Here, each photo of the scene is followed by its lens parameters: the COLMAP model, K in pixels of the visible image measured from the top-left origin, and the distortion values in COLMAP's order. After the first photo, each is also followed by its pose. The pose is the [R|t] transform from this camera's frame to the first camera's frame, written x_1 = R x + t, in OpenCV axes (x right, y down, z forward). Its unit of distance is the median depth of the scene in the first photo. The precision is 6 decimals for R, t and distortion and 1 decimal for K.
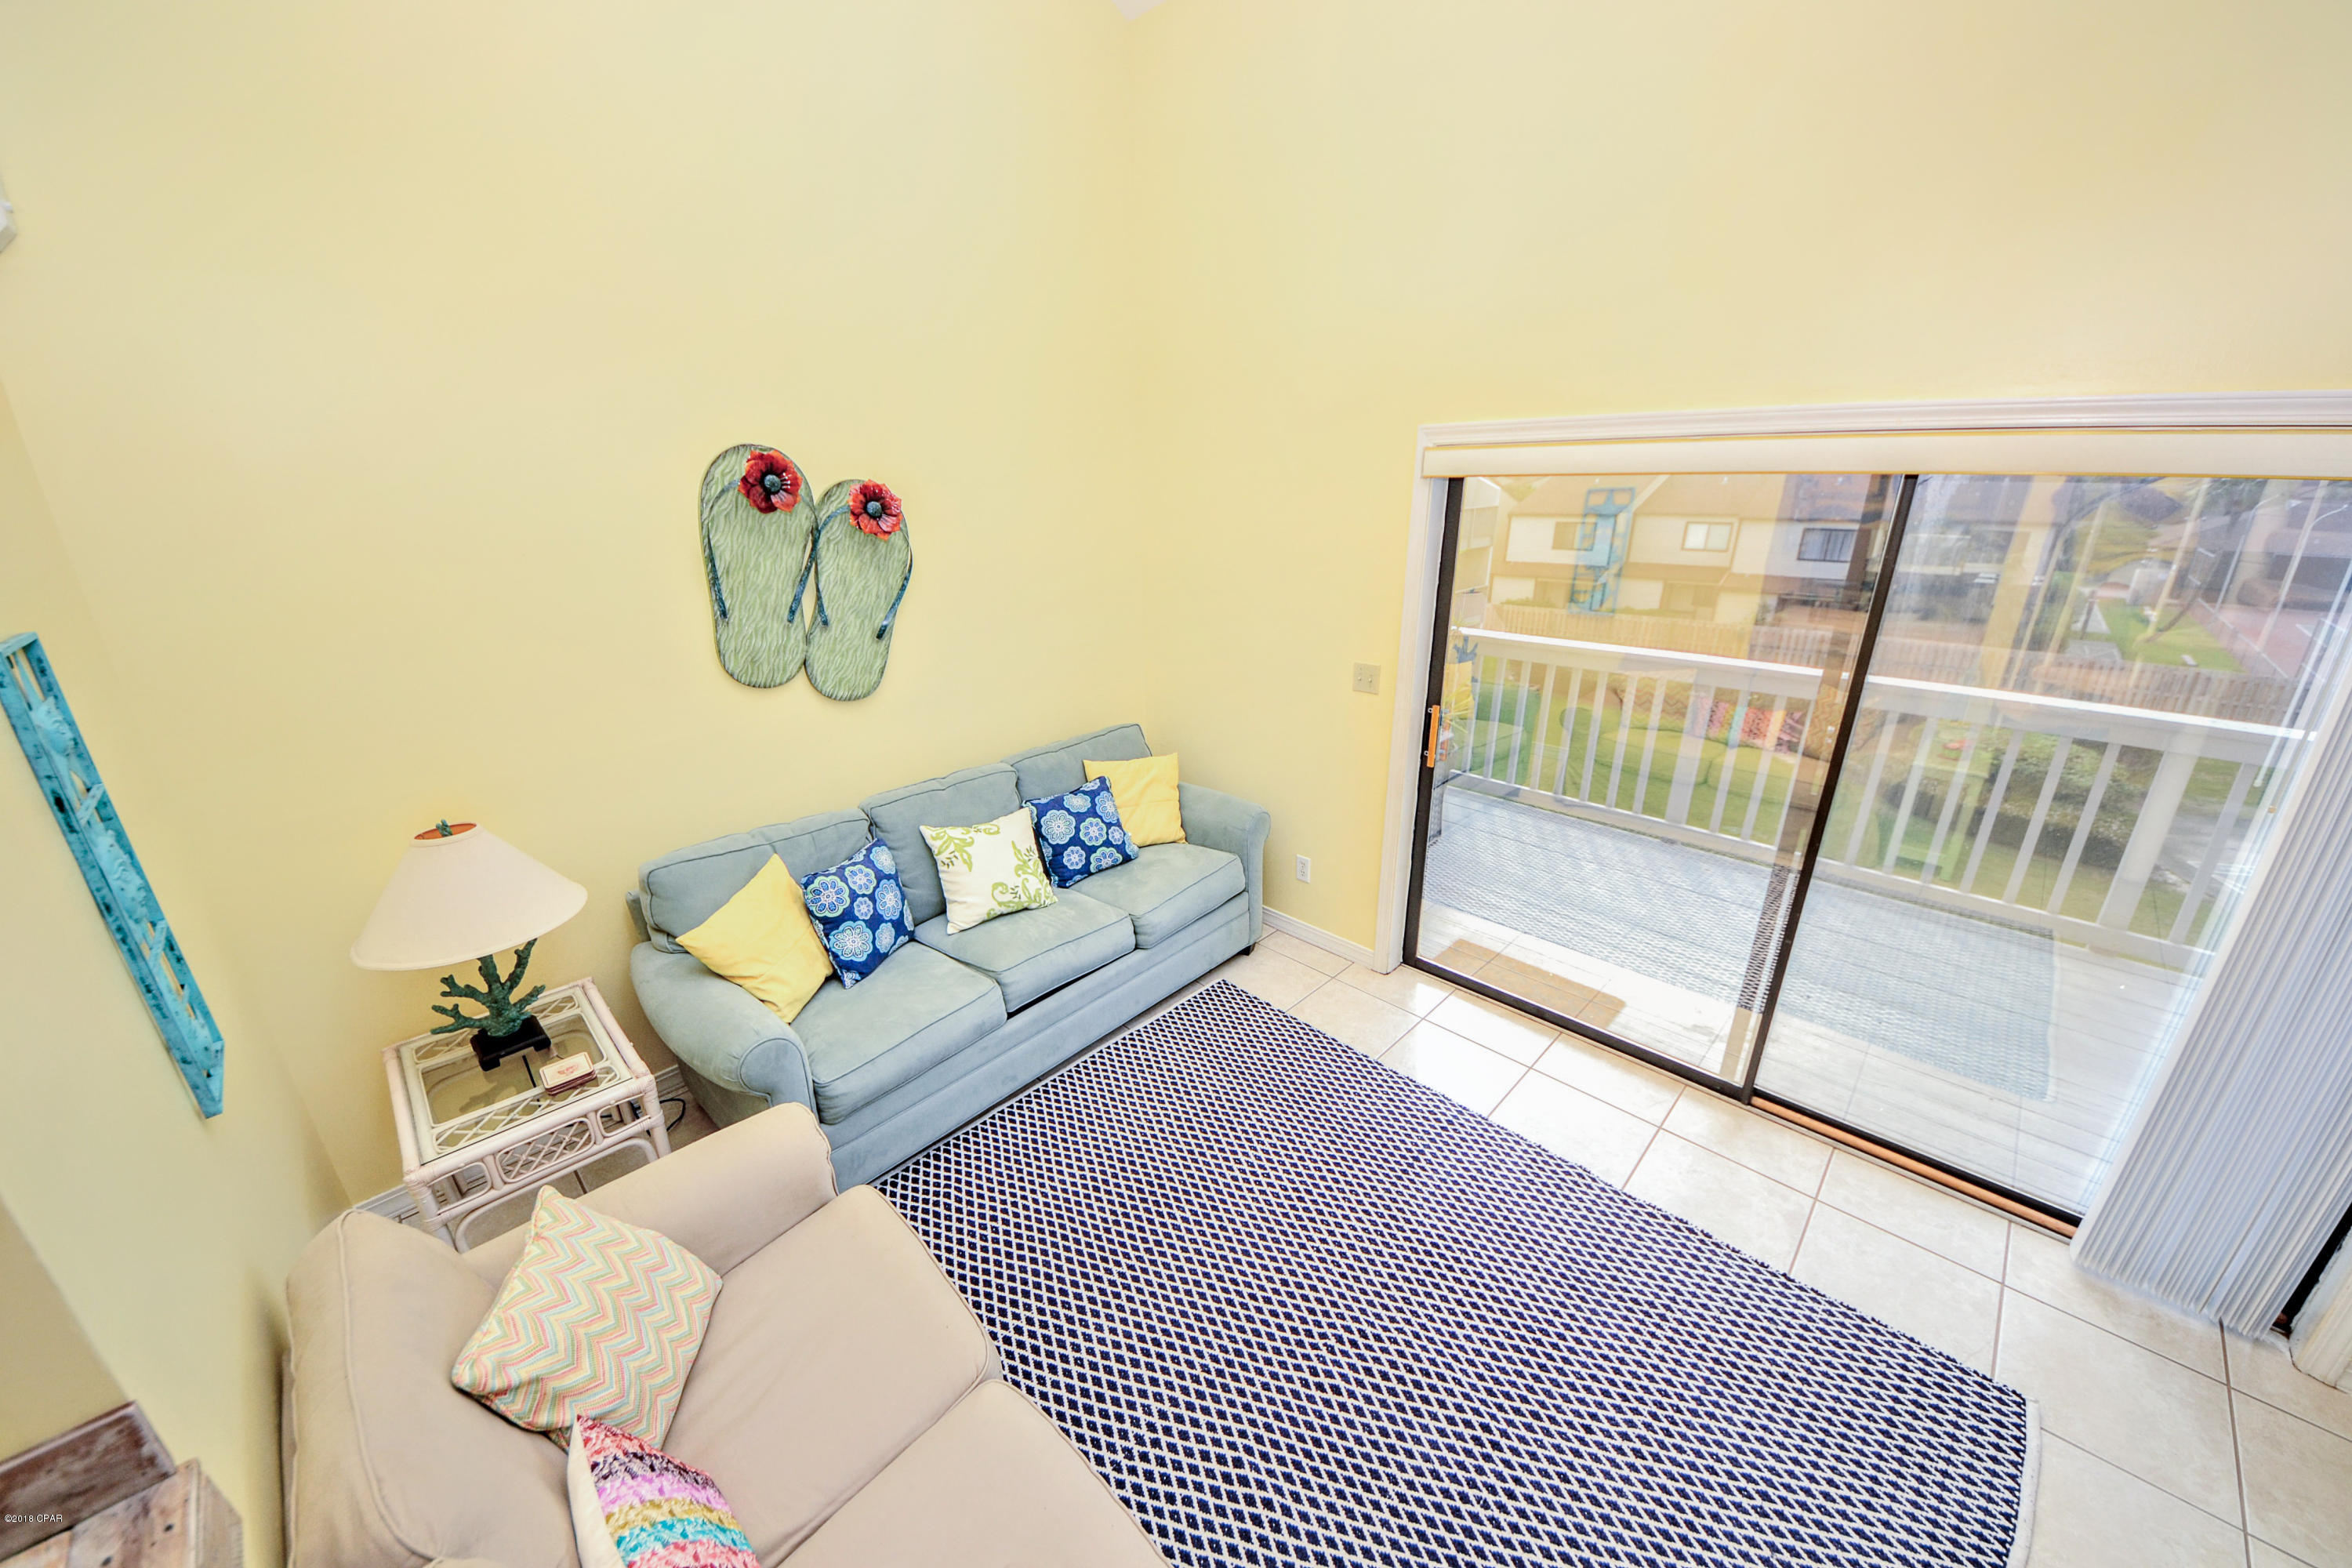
lens RADIAL K [[871.0, 0, 1185.1], [0, 871.0, 772.9], [0, 0, 1]] dist [-0.001859, -0.001648]
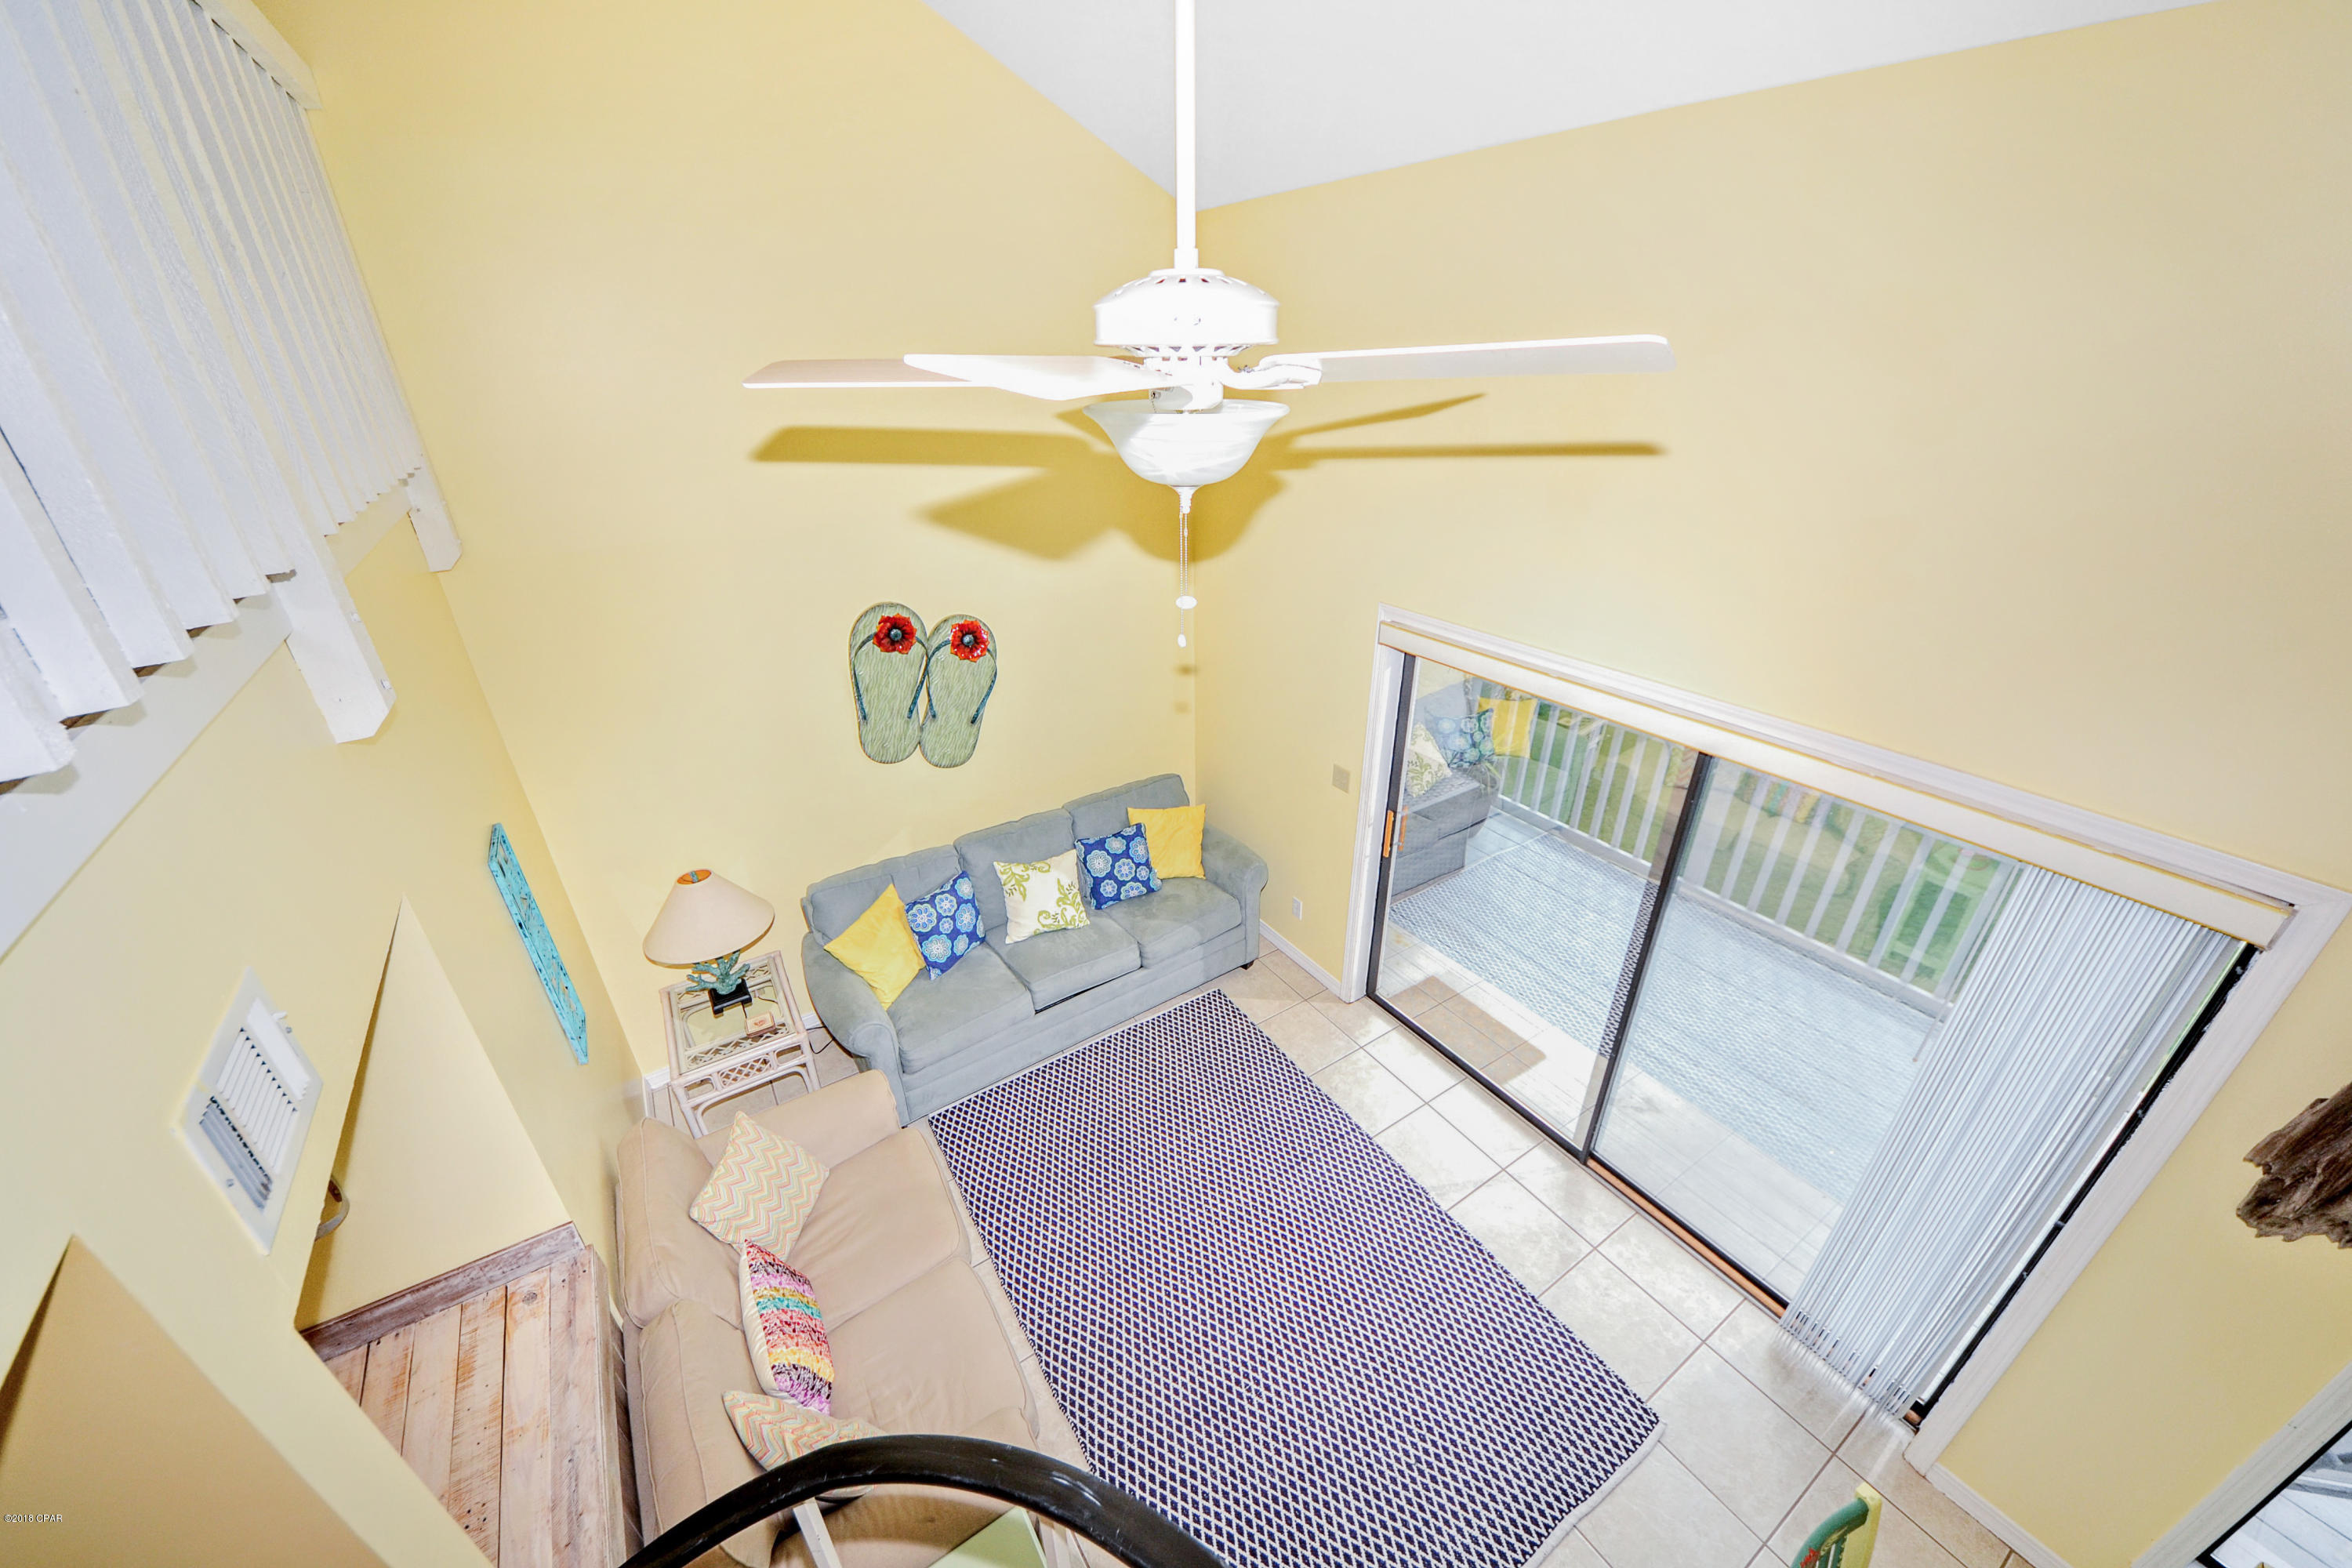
lens RADIAL K [[865.4, 0, 1179.4], [0, 865.4, 774.4], [0, 0, 1]] dist [-0.002261, -0.000530]
pose [[0.975600, 0.098184, -0.196379, 0.264723], [-0.073152, 0.988693, 0.130903, -0.307462], [0.207011, -0.113343, 0.971751, -0.289625]]
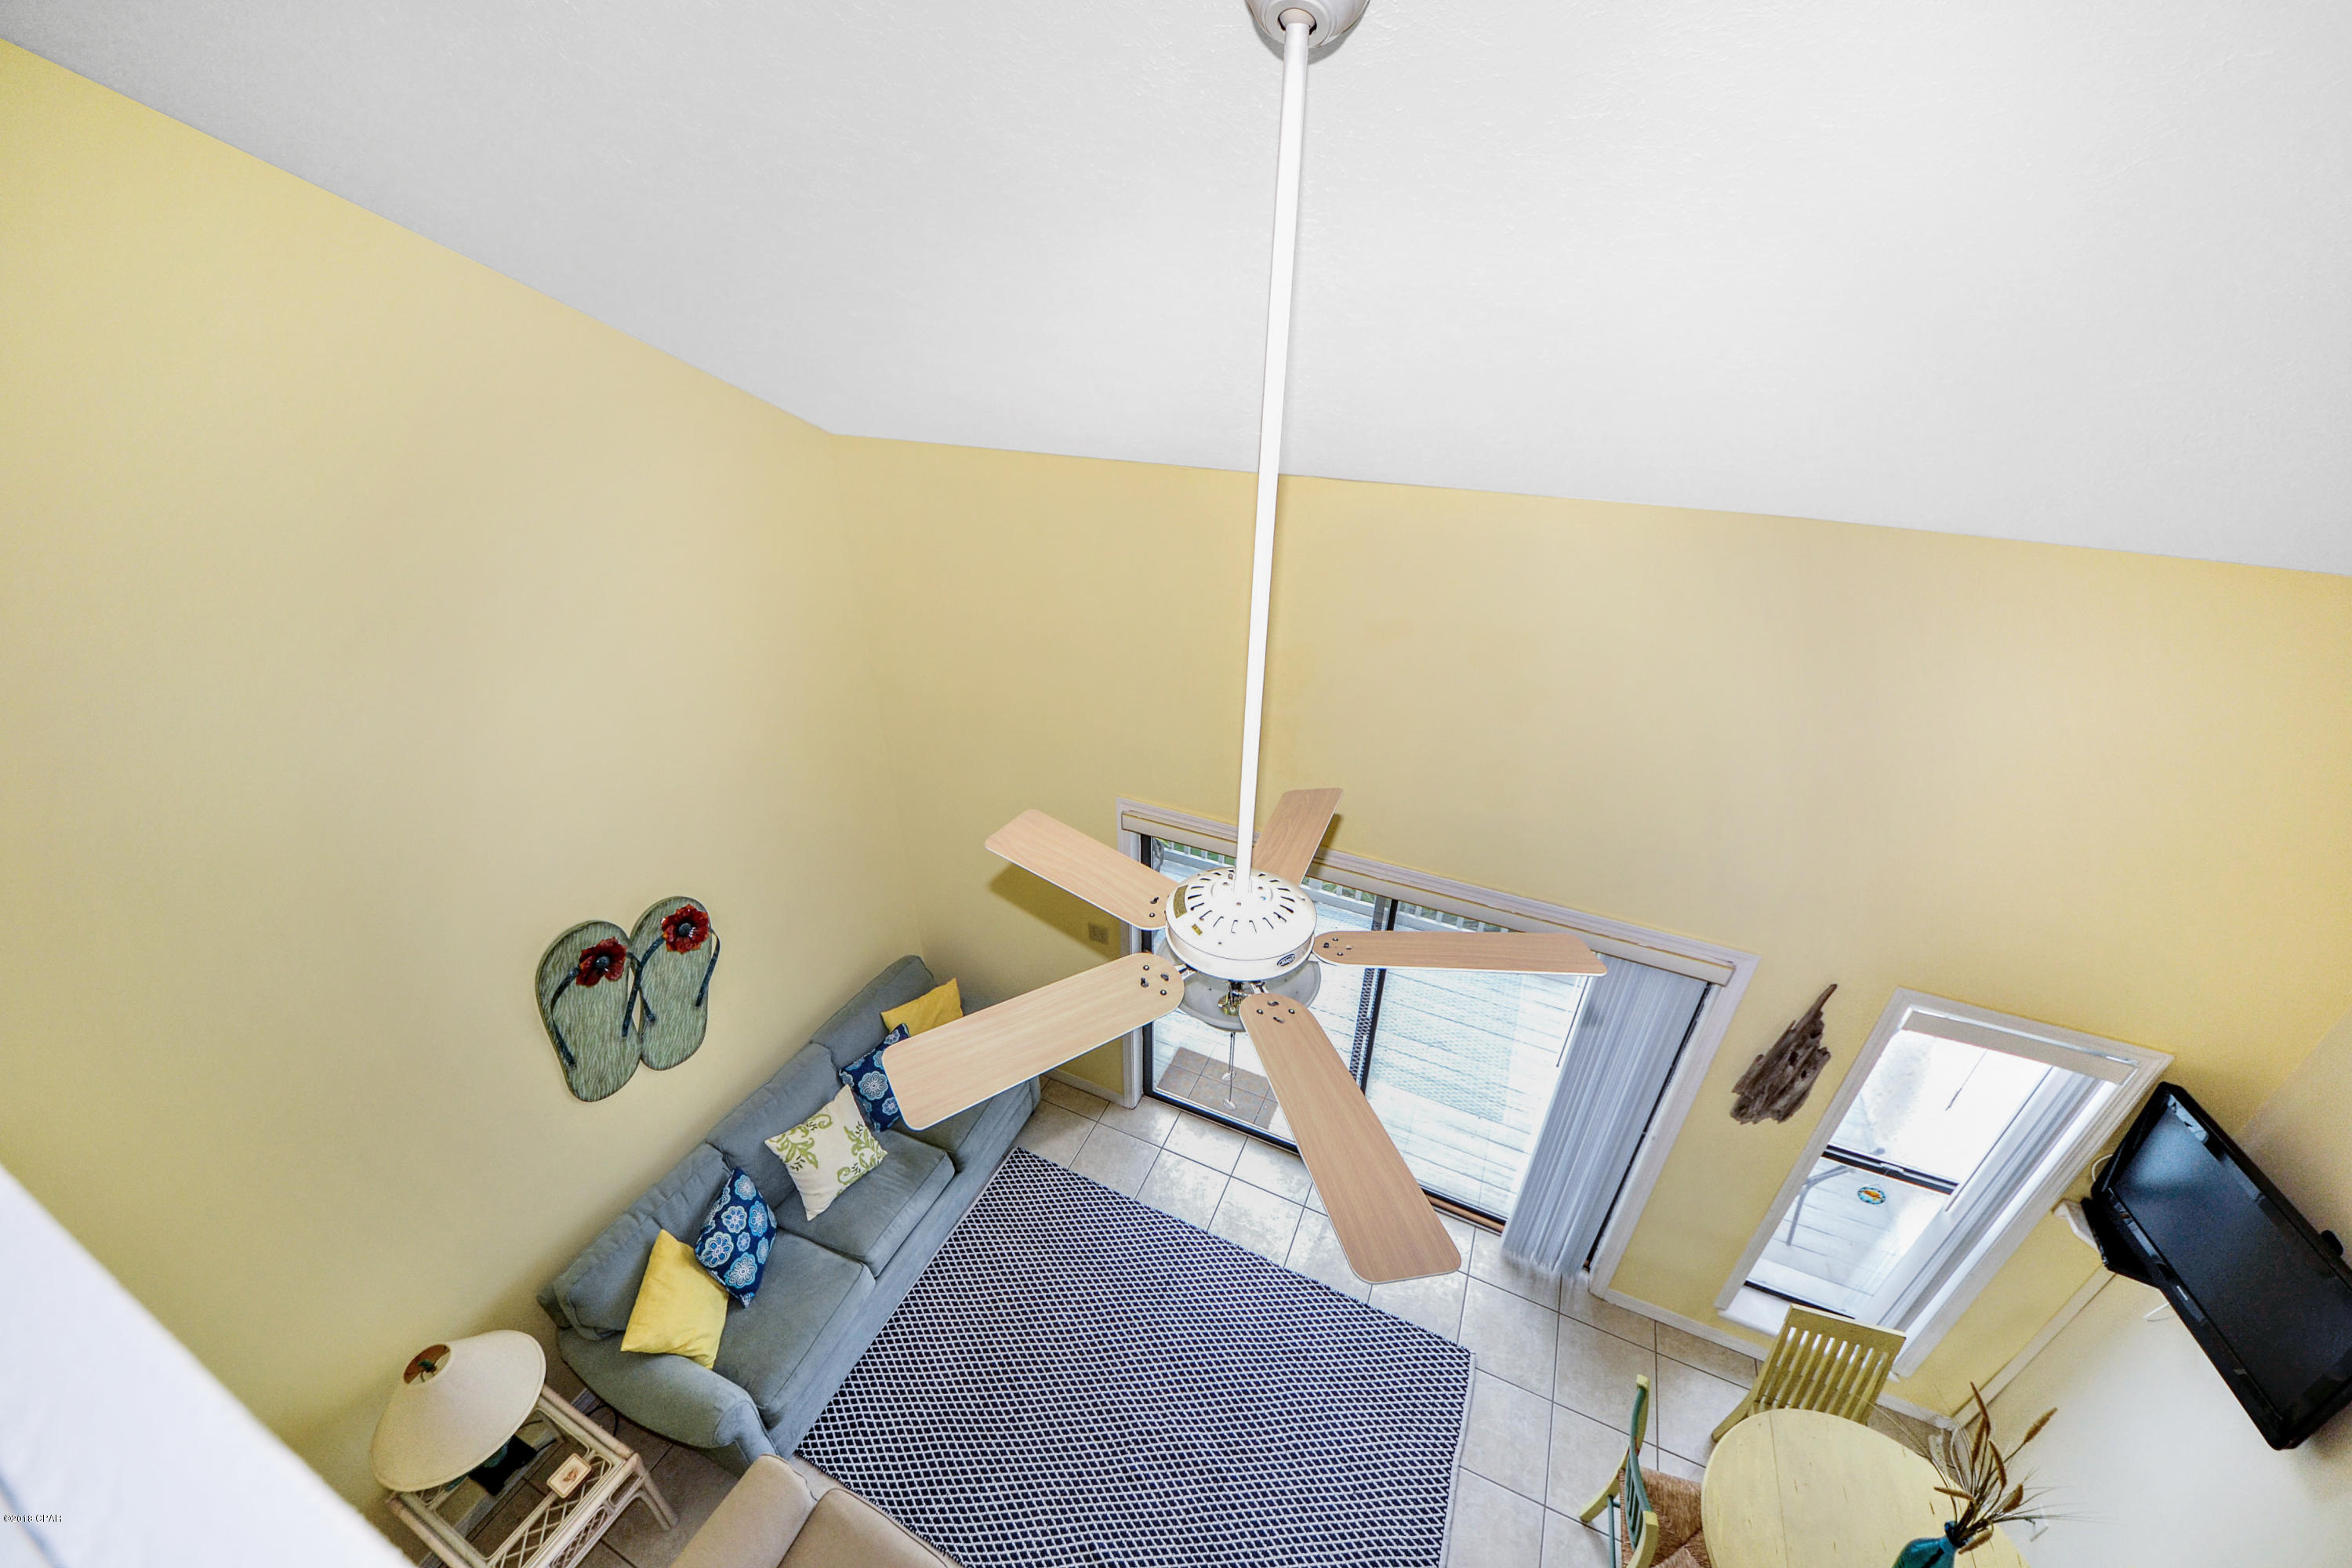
lens RADIAL K [[871.0, 0, 1195.3], [0, 871.0, 782.5], [0, 0, 1]] dist [-0.001859, -0.001648]
pose [[0.937650, -0.139766, 0.318242, -0.057984], [0.078183, 0.976938, 0.198697, -0.702997], [-0.338673, -0.161427, 0.926953, -0.307469]]
